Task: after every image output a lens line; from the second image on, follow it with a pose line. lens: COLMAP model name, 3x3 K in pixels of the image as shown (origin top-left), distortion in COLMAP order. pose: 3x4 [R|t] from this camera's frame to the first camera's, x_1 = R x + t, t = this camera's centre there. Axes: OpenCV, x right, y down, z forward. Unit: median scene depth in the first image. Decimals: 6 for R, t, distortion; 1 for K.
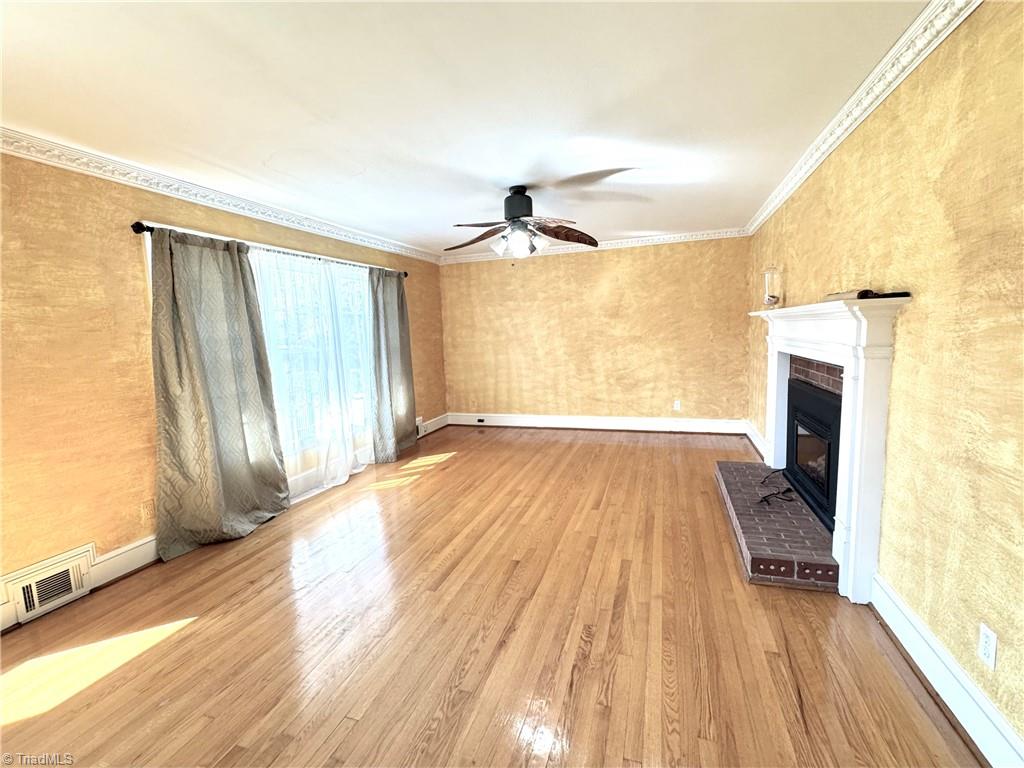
lens RADIAL K [[408.8, 0, 512.0], [0, 408.8, 384.0], [0, 0, 1]] dist [0.001524, 0.000395]
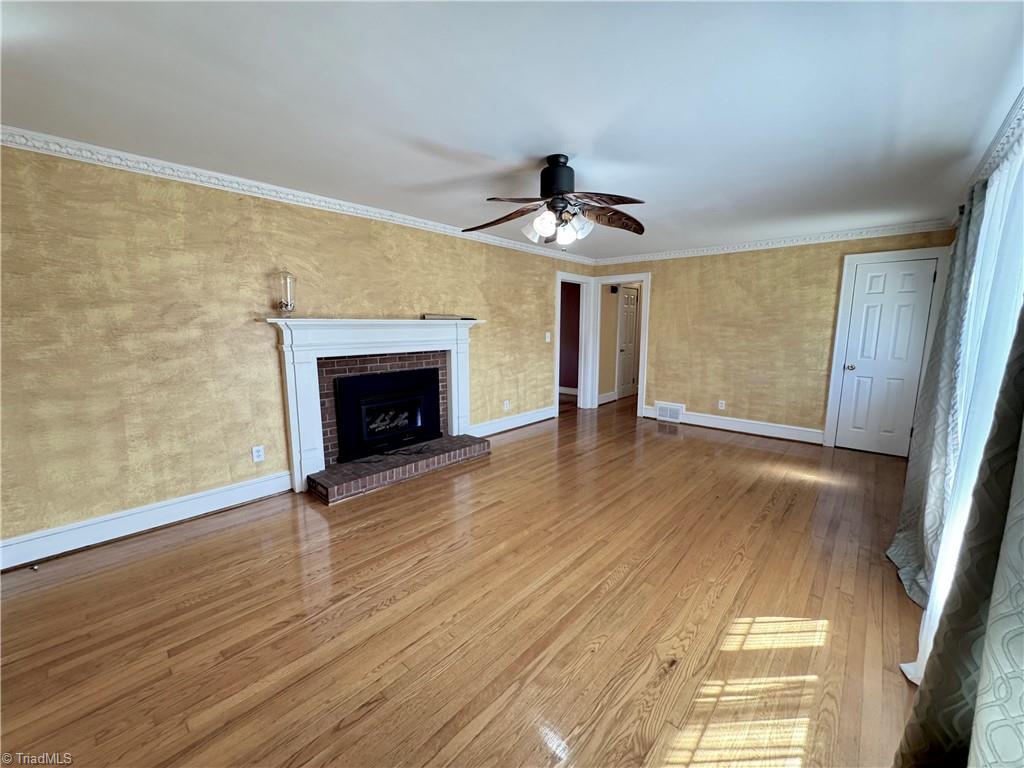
lens RADIAL K [[408.8, 0, 512.0], [0, 408.8, 384.0], [0, 0, 1]] dist [0.001524, 0.000395]
pose [[-0.905384, -0.018105, 0.424207, -0.354827], [0.095937, 0.964530, 0.245924, -0.327040], [-0.413613, 0.263353, -0.871533, 2.484578]]
